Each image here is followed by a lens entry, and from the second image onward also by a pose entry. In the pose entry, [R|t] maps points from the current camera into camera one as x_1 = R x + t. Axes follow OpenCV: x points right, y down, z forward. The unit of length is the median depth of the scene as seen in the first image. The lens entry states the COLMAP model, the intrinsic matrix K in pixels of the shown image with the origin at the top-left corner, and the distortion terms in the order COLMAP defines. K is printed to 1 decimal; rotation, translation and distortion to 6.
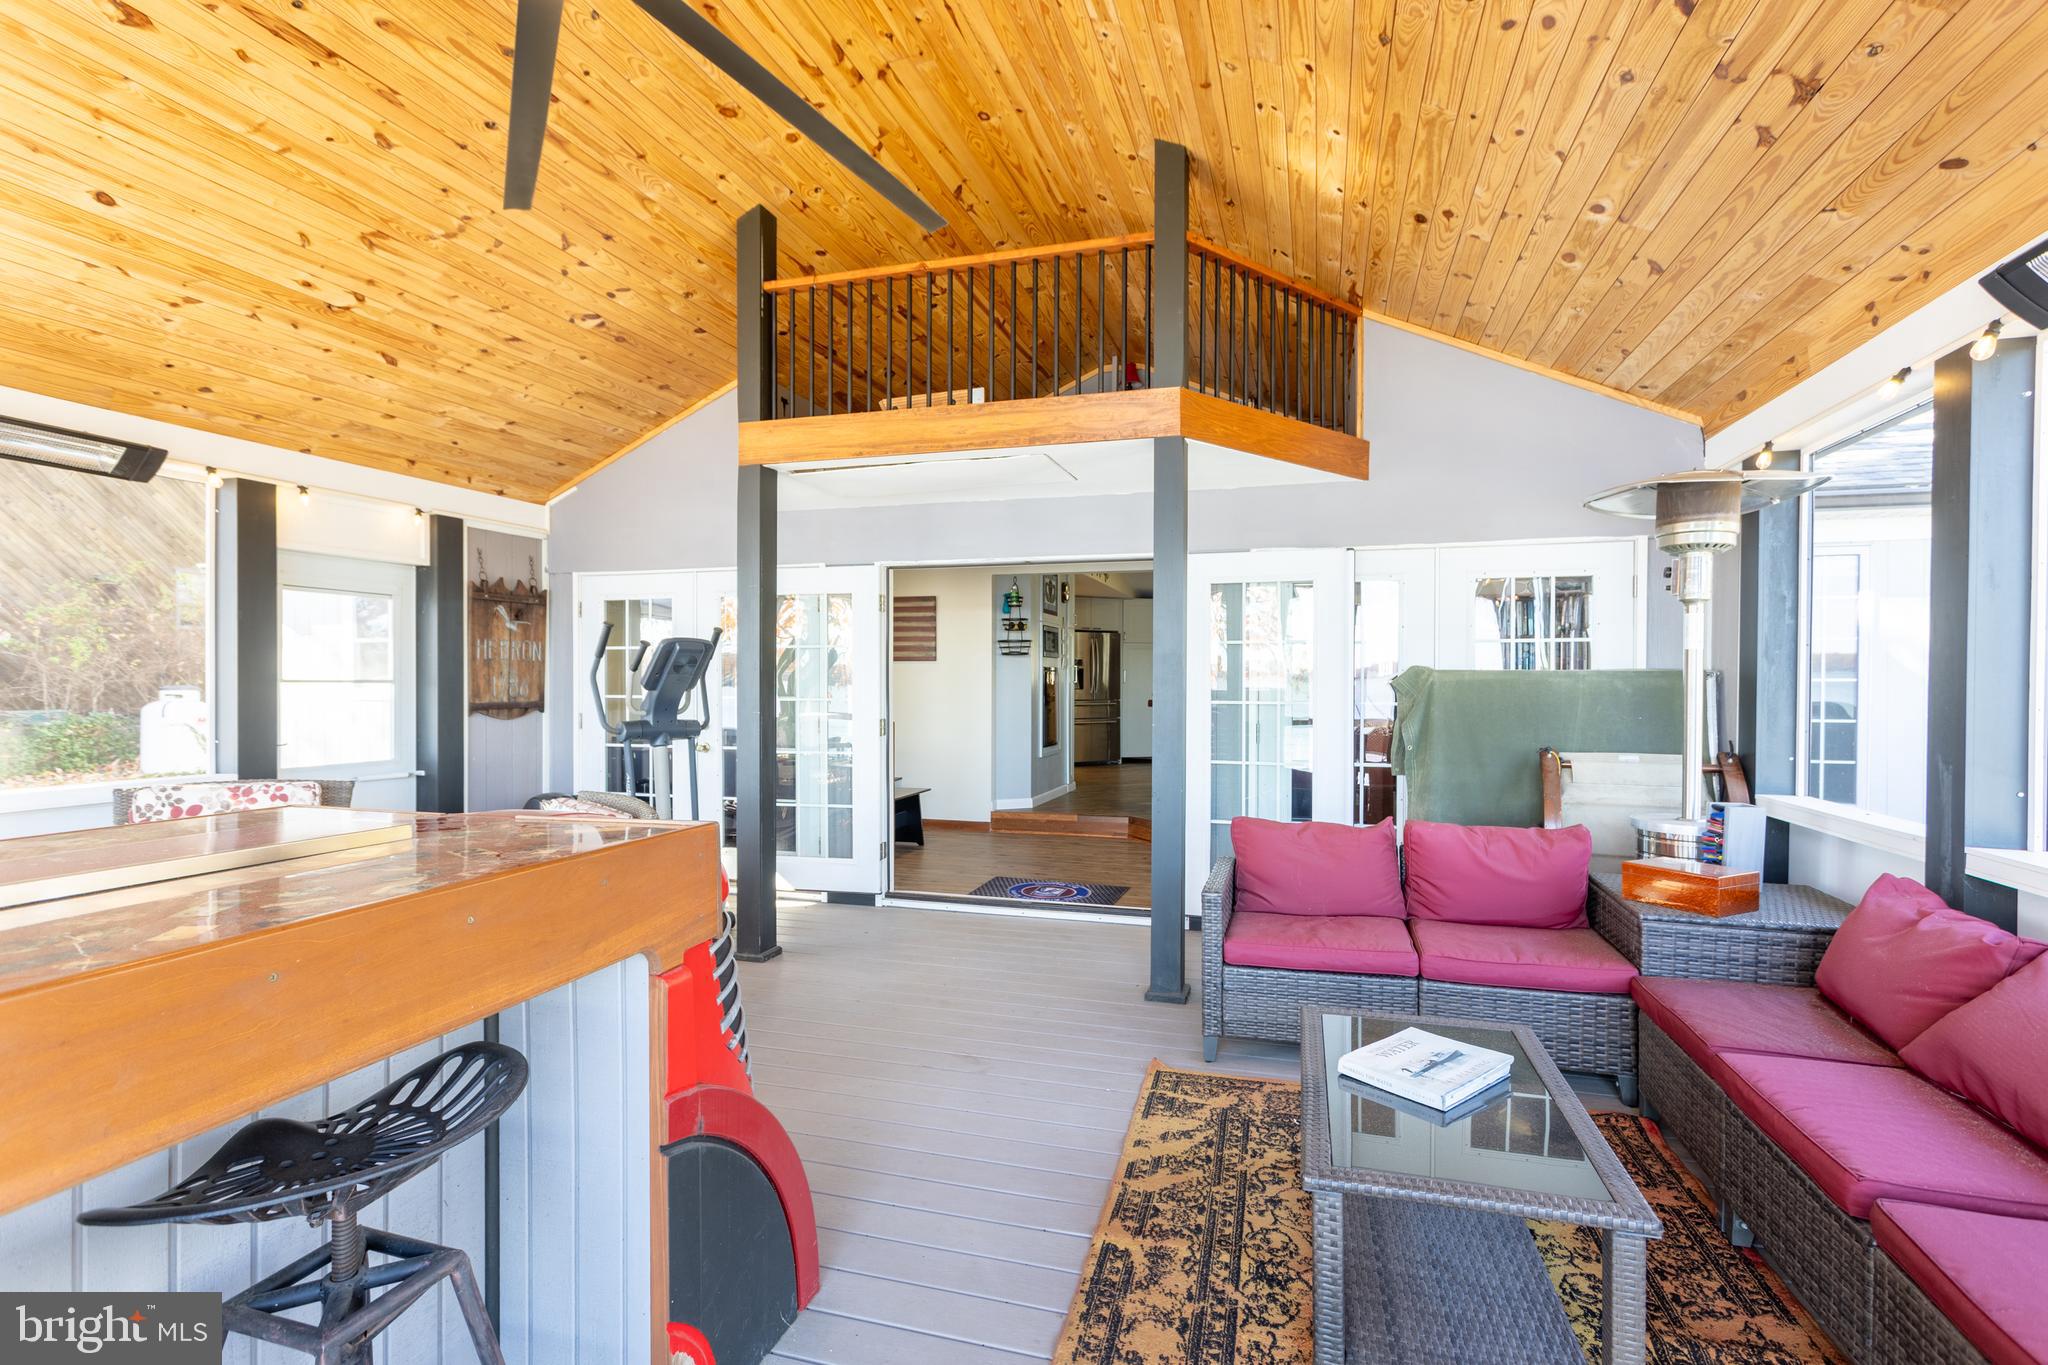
lens RADIAL K [[969.8, 0, 1028.2], [0, 969.8, 689.2], [0, 0, 1]] dist [0.002894, 0.001632]
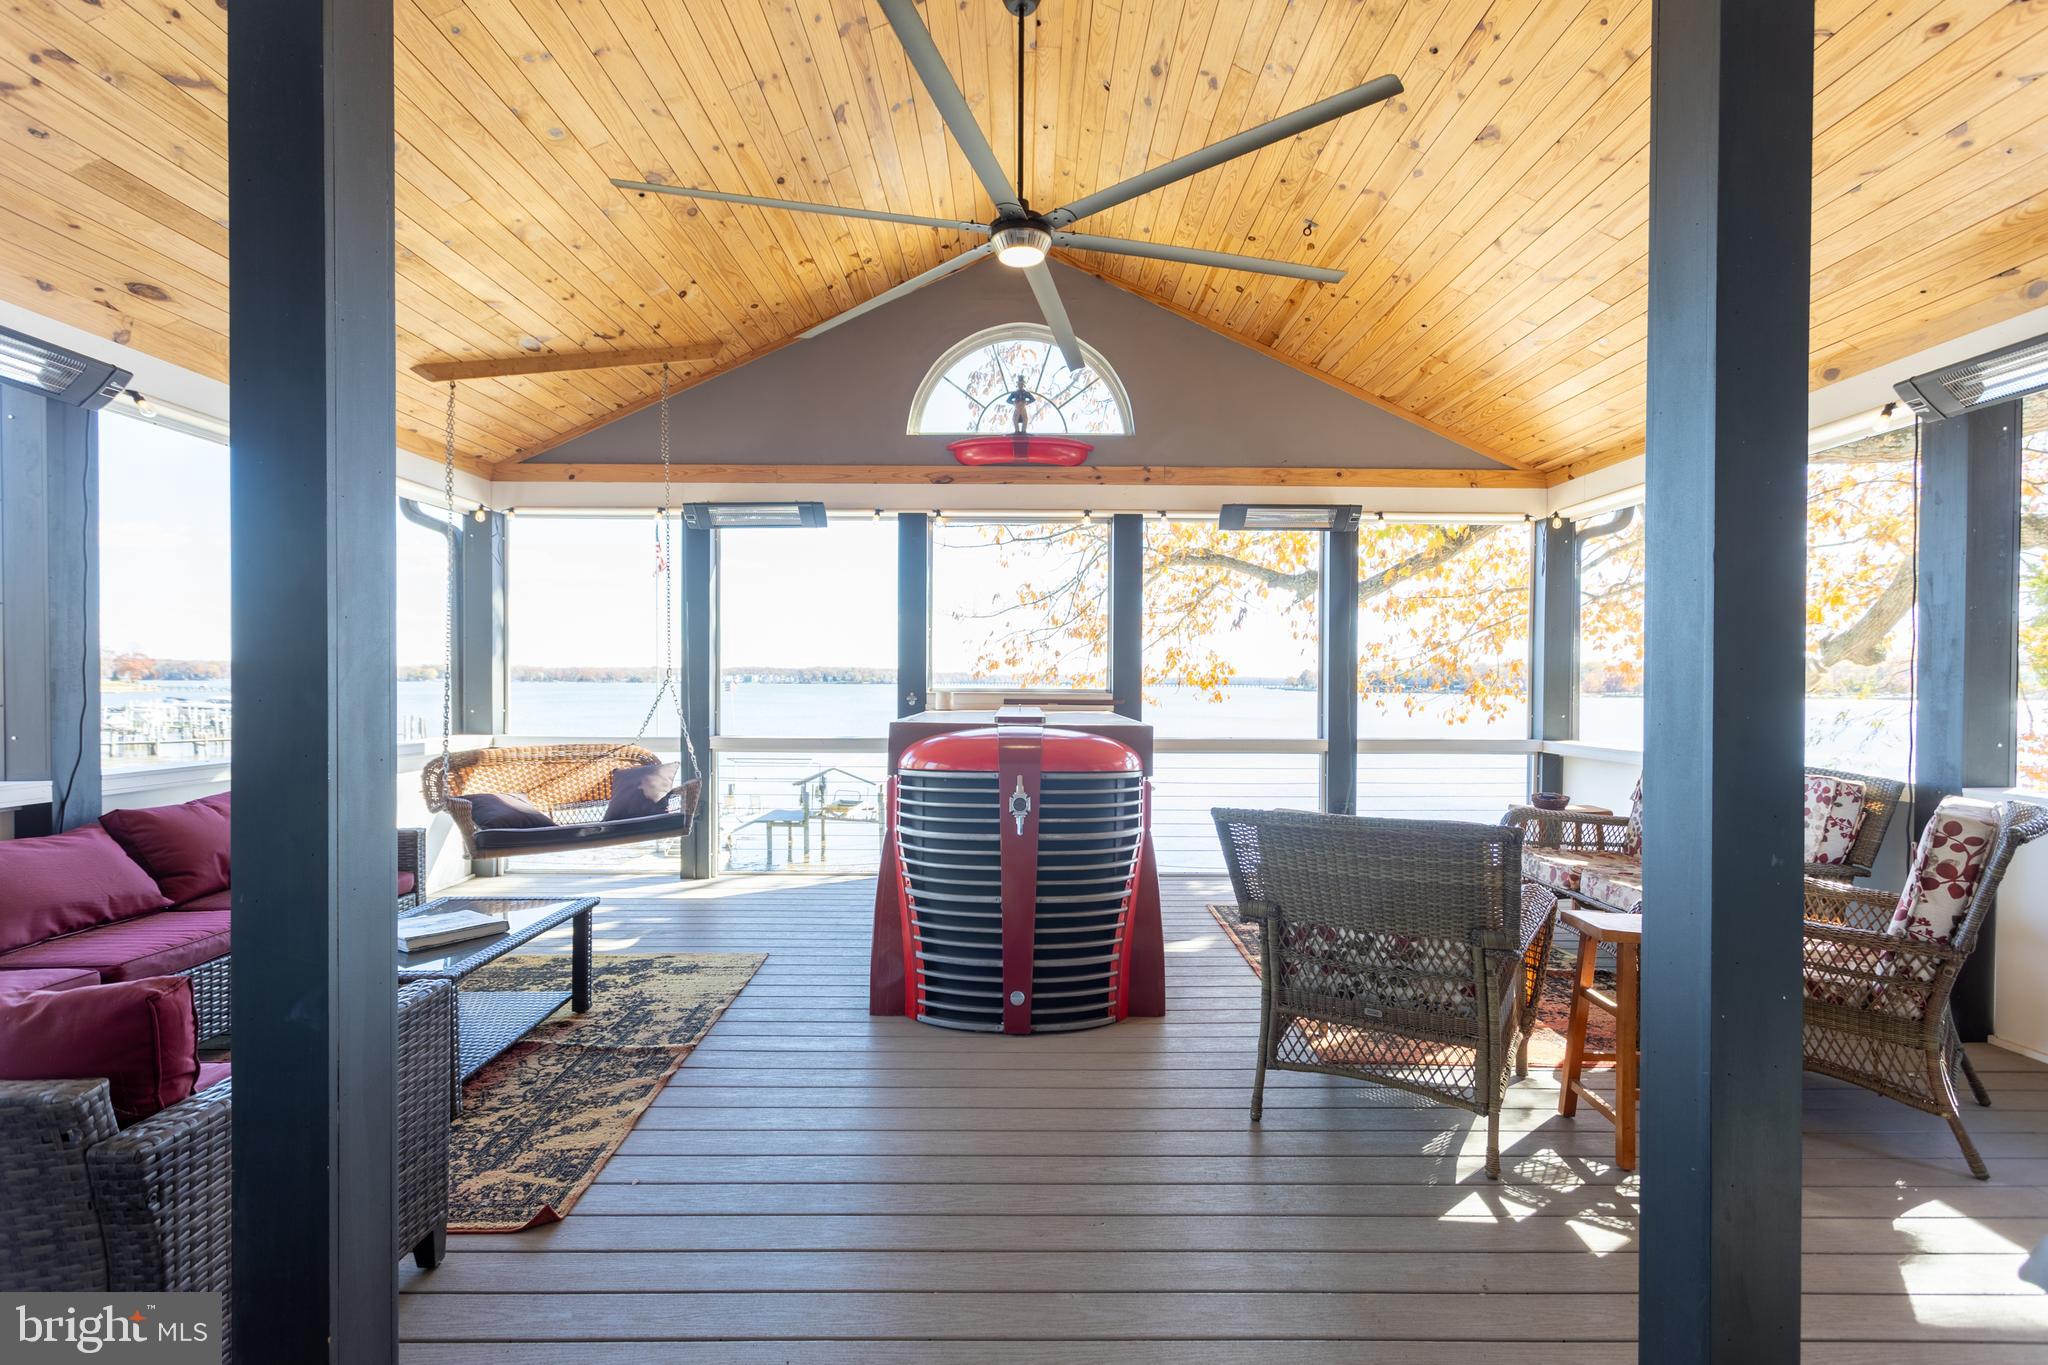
lens RADIAL K [[969.8, 0, 1028.2], [0, 969.8, 689.2], [0, 0, 1]] dist [0.002894, 0.001632]
pose [[-0.956296, -0.006038, -0.292338, 0.012613], [-0.011300, 0.999803, 0.016314, 0.012866], [0.292182, 0.018904, -0.956176, 1.738860]]
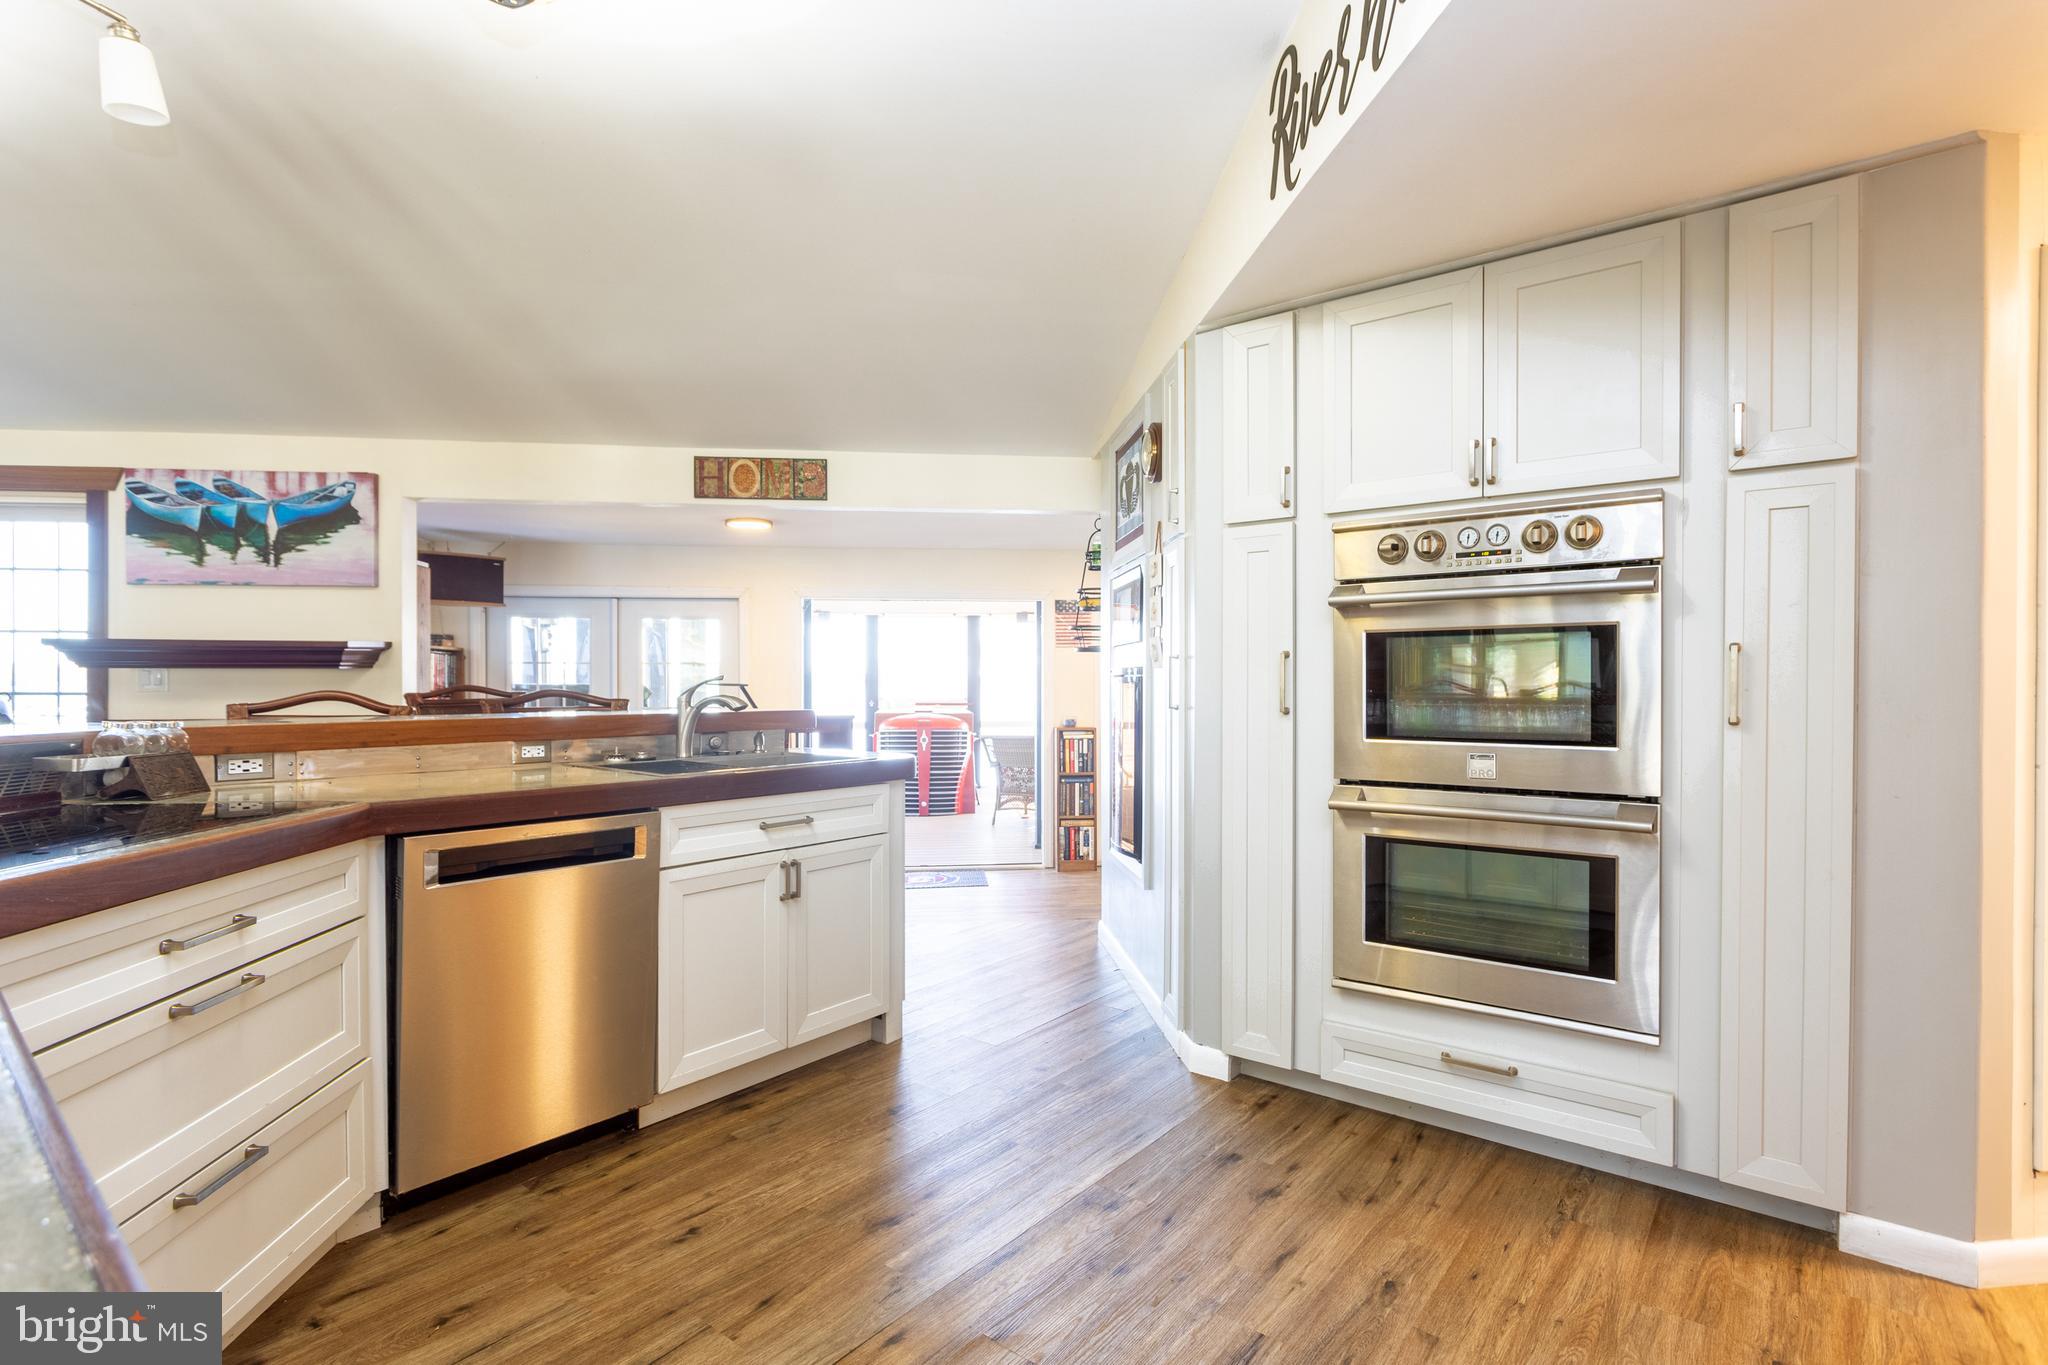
lens RADIAL K [[979.9, 0, 1030.3], [0, 979.9, 690.1], [0, 0, 1]] dist [-0.017040, 0.008275]
pose [[-0.921032, 0.001555, -0.389483, 0.619607], [-0.005511, 0.999840, 0.017023, -0.057600], [0.389447, 0.017825, -0.920876, 3.745596]]
